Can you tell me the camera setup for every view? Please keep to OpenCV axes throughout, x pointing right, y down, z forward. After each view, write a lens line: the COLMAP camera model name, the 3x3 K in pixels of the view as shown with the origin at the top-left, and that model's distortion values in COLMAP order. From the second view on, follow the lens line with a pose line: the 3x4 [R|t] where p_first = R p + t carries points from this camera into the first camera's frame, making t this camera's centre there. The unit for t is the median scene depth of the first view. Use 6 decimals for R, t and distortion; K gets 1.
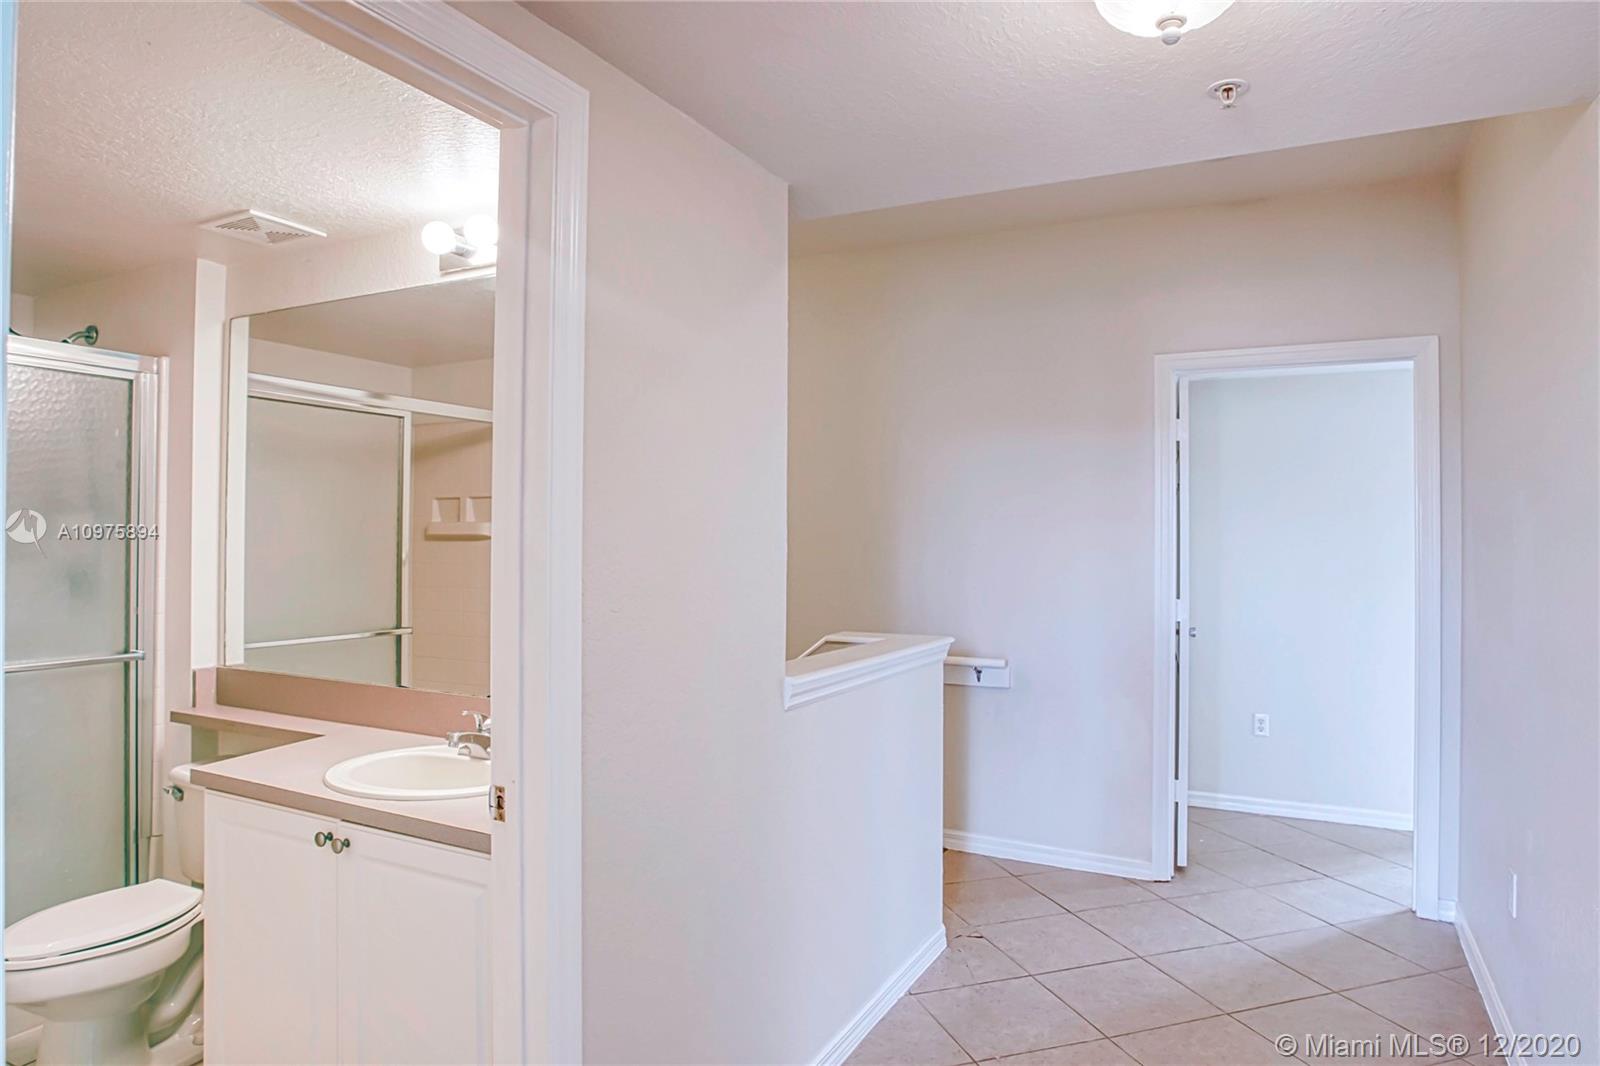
lens RADIAL K [[1004.2, 0, 804.2], [0, 1004.2, 525.2], [0, 0, 1]] dist [-0.083841, 0.048549]
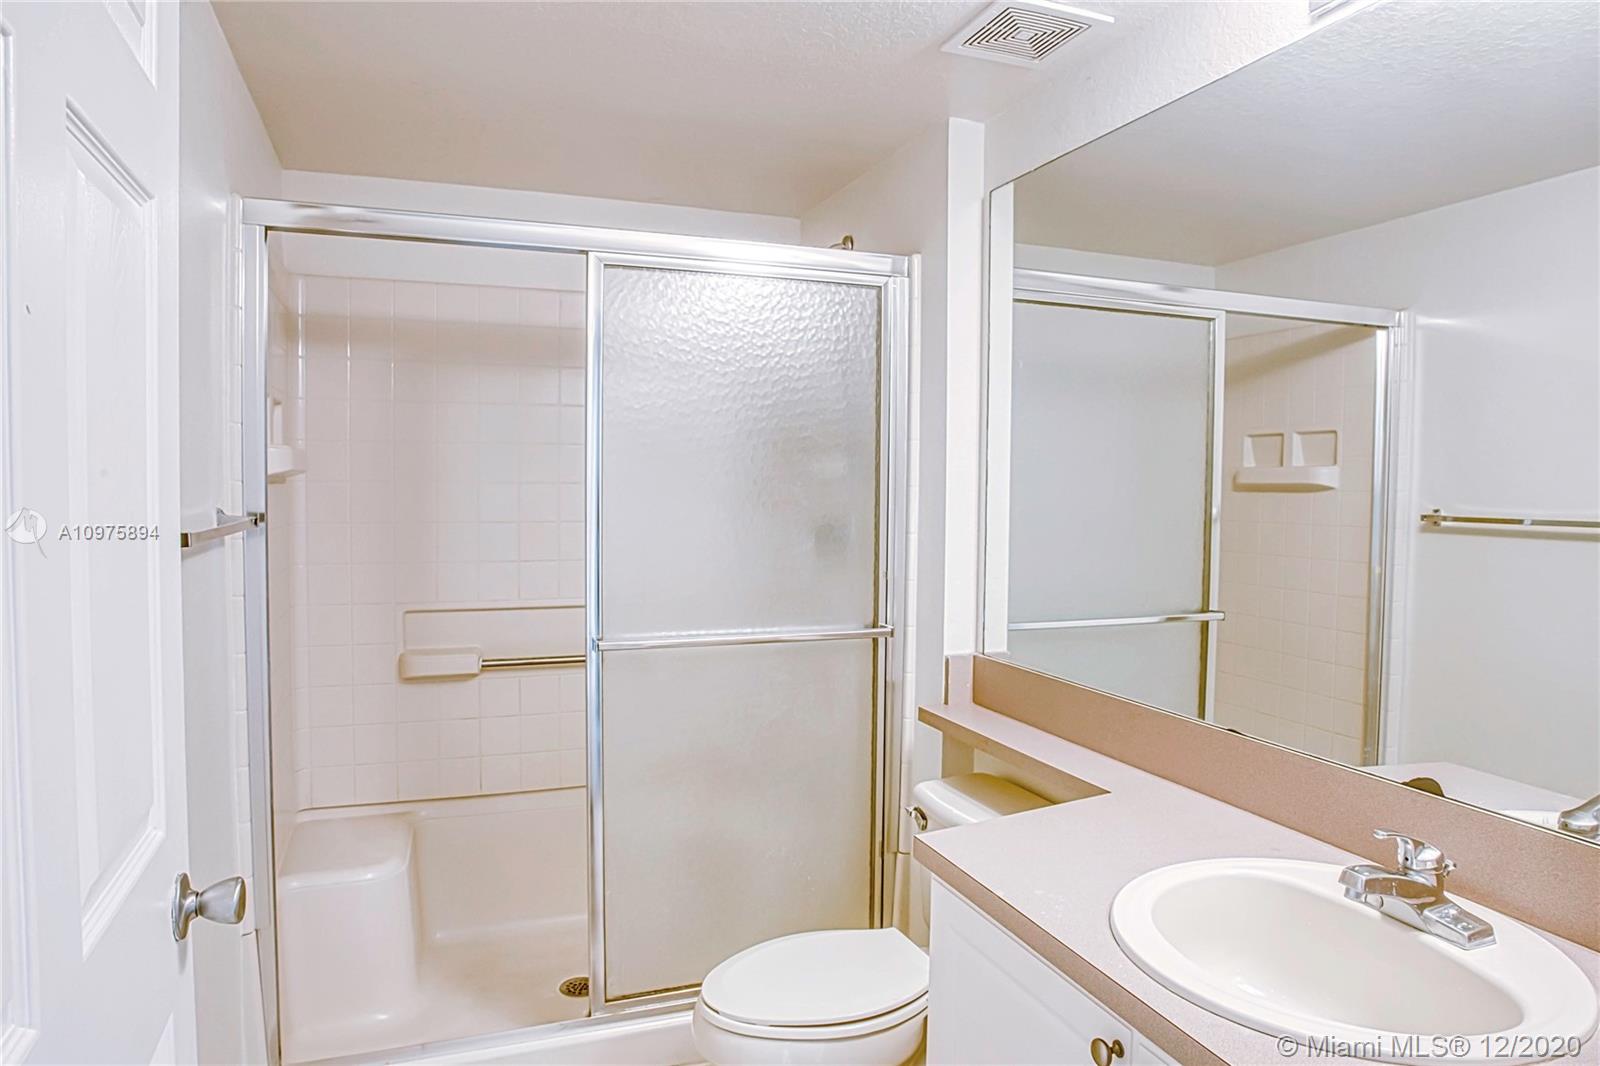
lens RADIAL K [[1004.2, 0, 804.2], [0, 1004.2, 525.2], [0, 0, 1]] dist [-0.083841, 0.048549]
pose [[0.737522, 0.029542, -0.674677, -0.176752], [0.003244, 0.998876, 0.047284, 0.006952], [0.675315, -0.037061, 0.736597, 0.345304]]
